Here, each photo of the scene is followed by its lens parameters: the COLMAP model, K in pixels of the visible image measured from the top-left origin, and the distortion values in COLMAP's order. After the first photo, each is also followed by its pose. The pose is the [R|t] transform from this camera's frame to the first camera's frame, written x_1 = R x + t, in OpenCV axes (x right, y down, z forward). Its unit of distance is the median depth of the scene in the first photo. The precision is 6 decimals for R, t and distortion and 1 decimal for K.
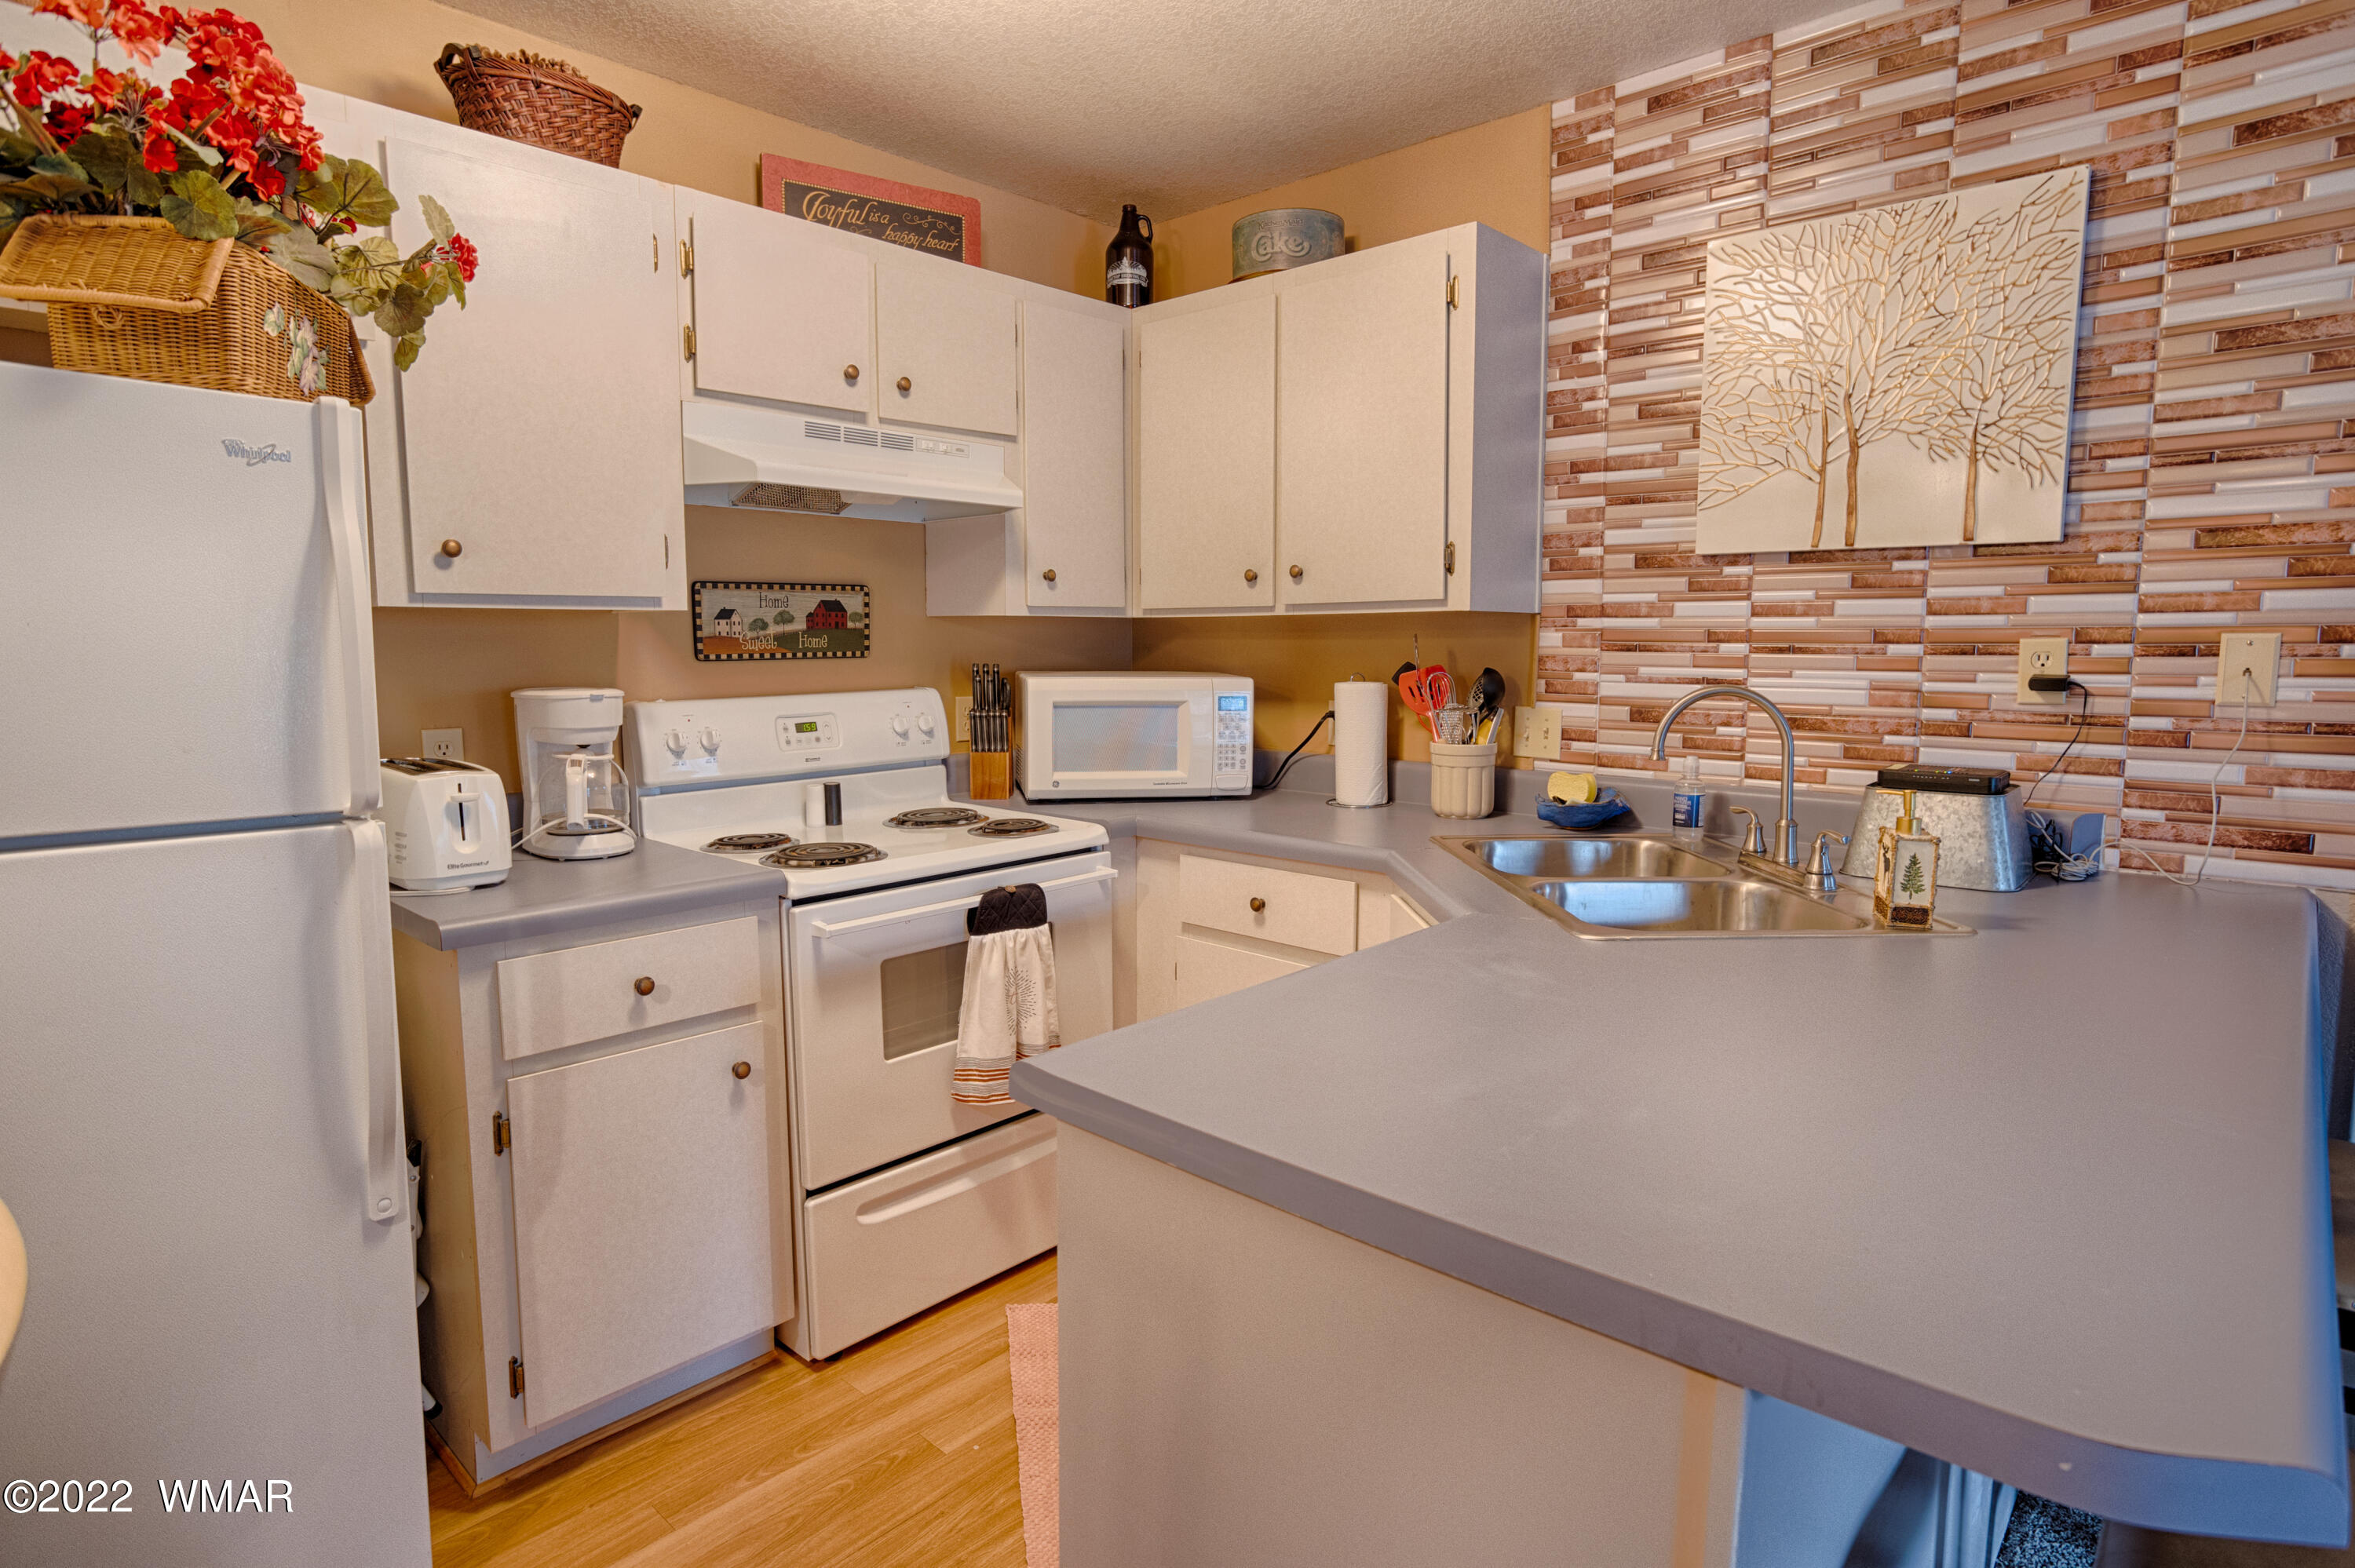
lens RADIAL K [[1245.0, 0, 1165.3], [0, 1245.0, 774.9], [0, 0, 1]] dist [-0.046649, 0.026127]
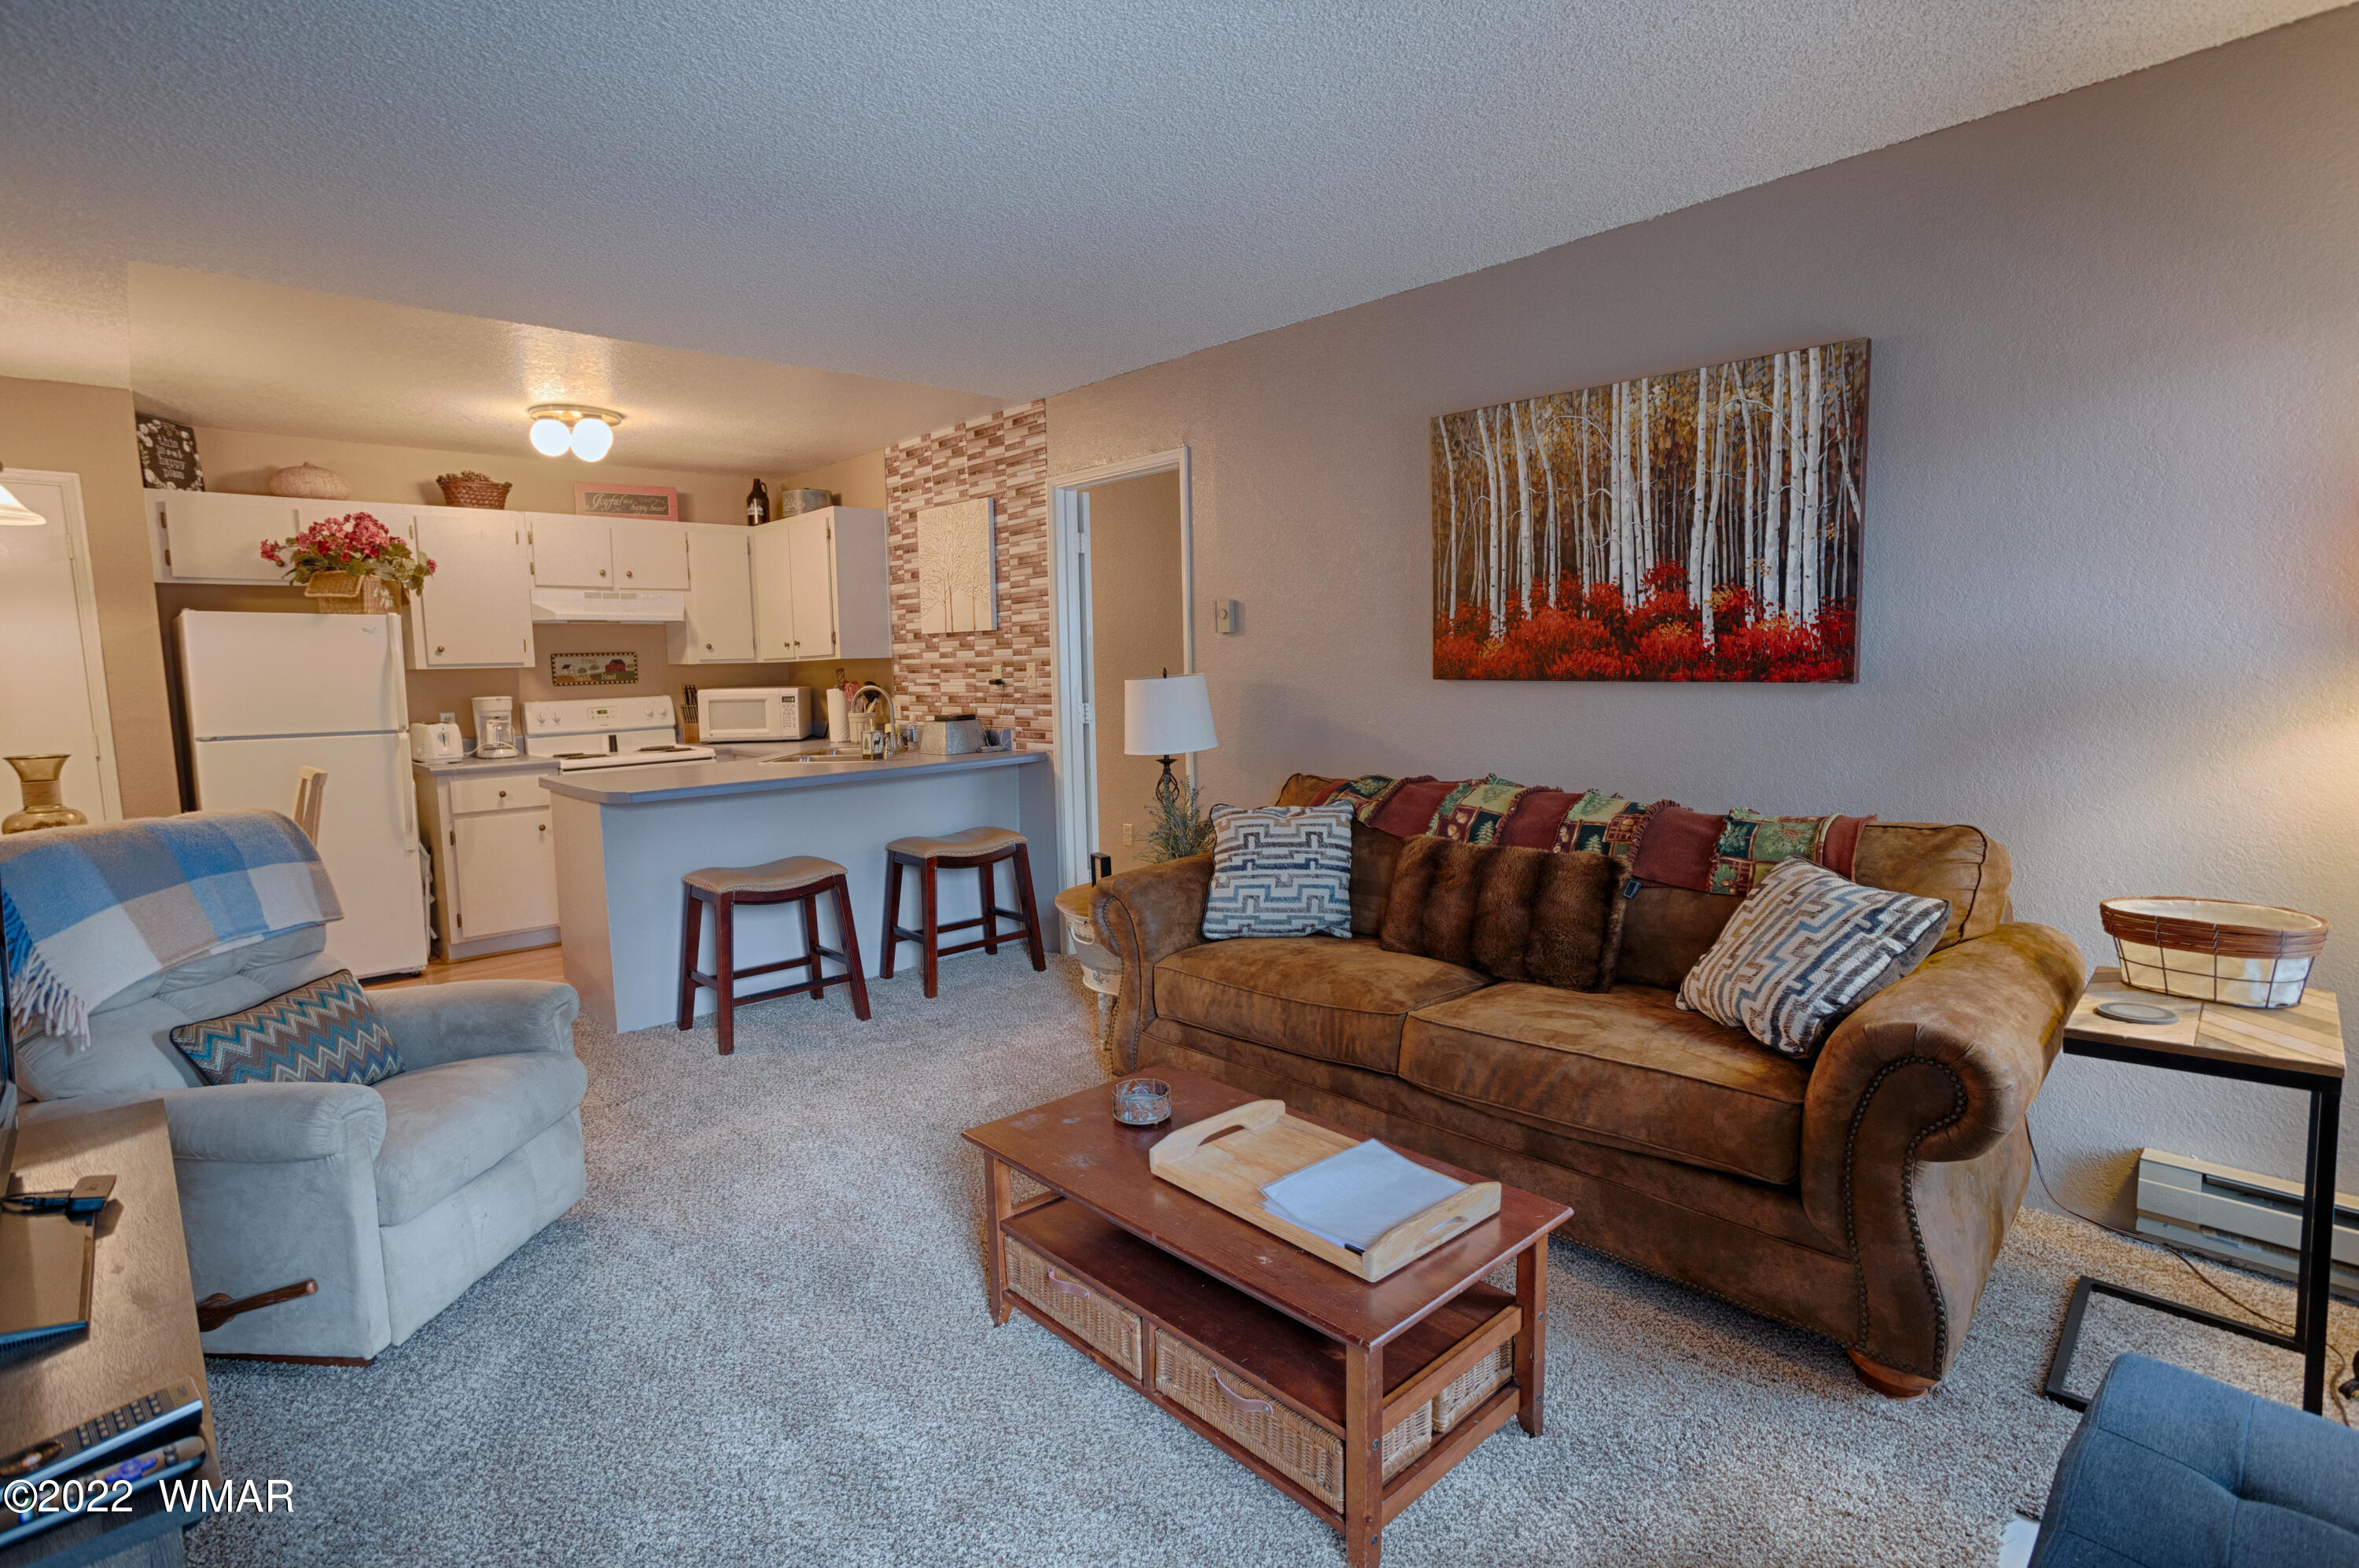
lens RADIAL K [[1177.4, 0, 1179.5], [0, 1177.4, 772.2], [0, 0, 1]] dist [-0.073242, 0.076874]
pose [[0.997949, -0.015657, -0.062070, 1.116051], [0.014760, 0.999780, -0.014880, 0.147839], [0.062290, 0.013933, 0.997961, -1.366135]]
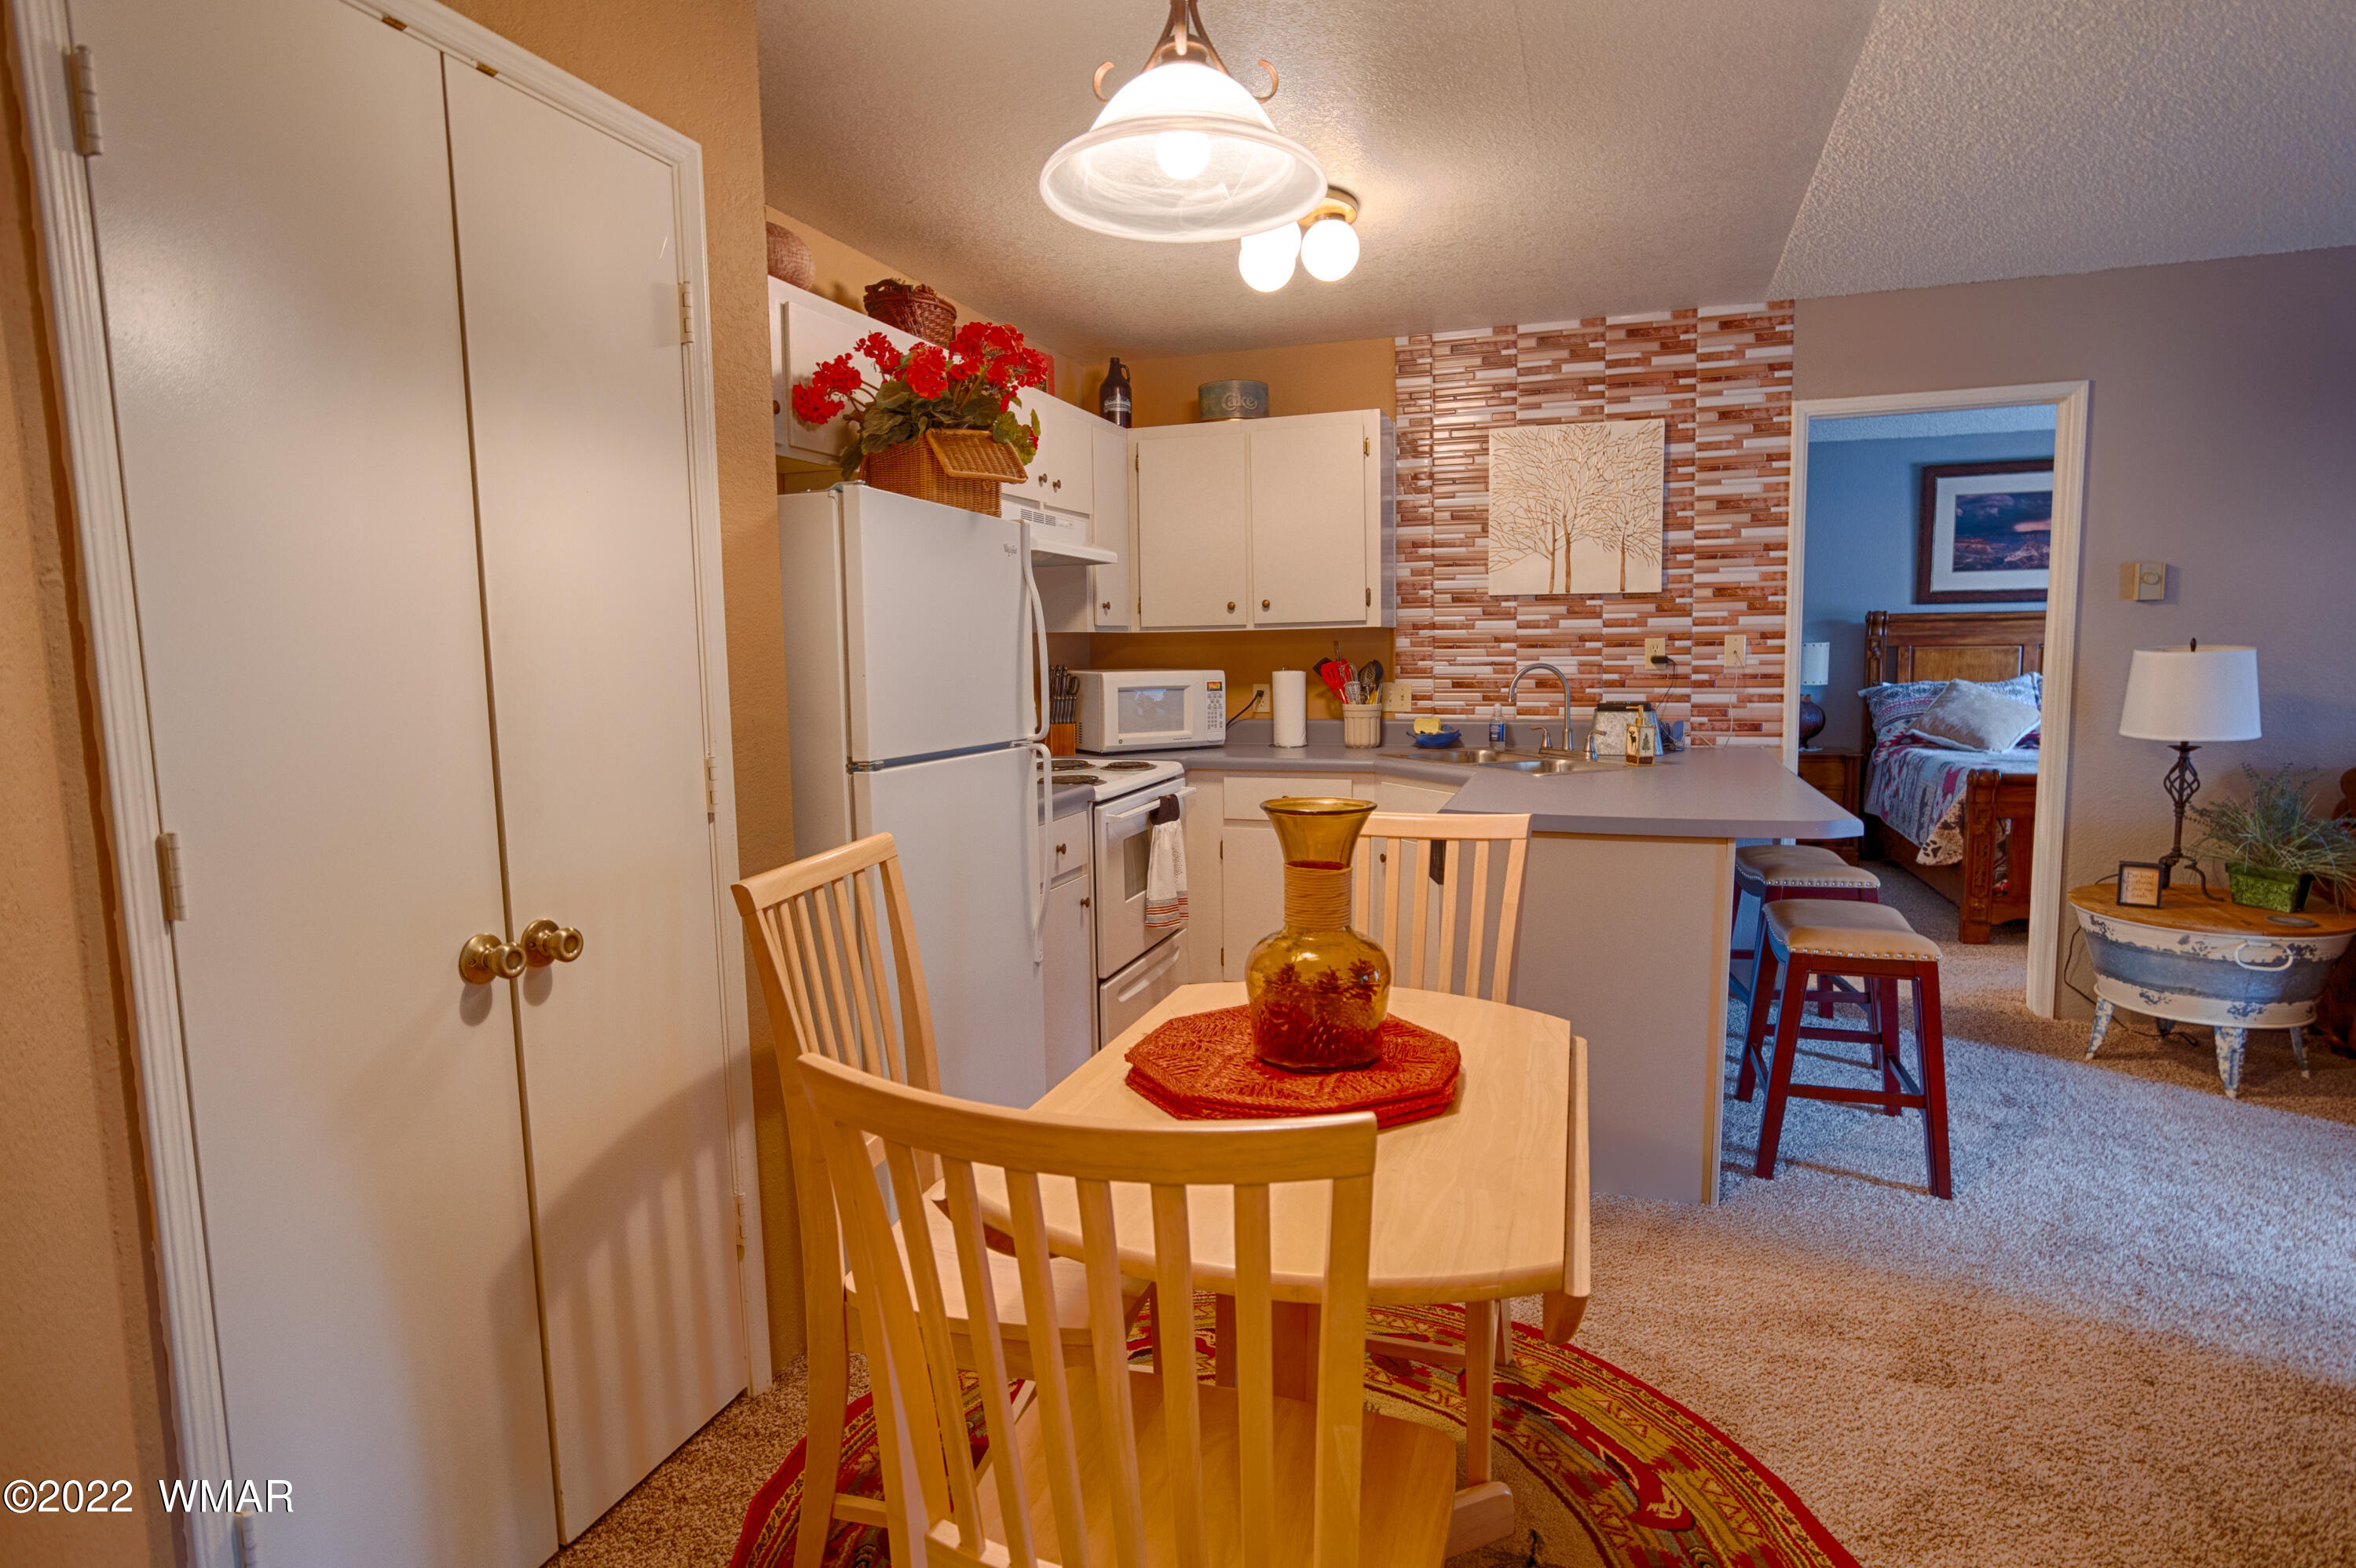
lens RADIAL K [[1283.6, 0, 1178.0], [0, 1283.6, 784.0], [0, 0, 1]] dist [-0.049058, 0.001003]
pose [[0.910407, -0.057294, 0.409727, -0.811445], [0.060150, 0.998172, 0.005926, 0.065622], [-0.409318, 0.019250, 0.912189, -0.564373]]
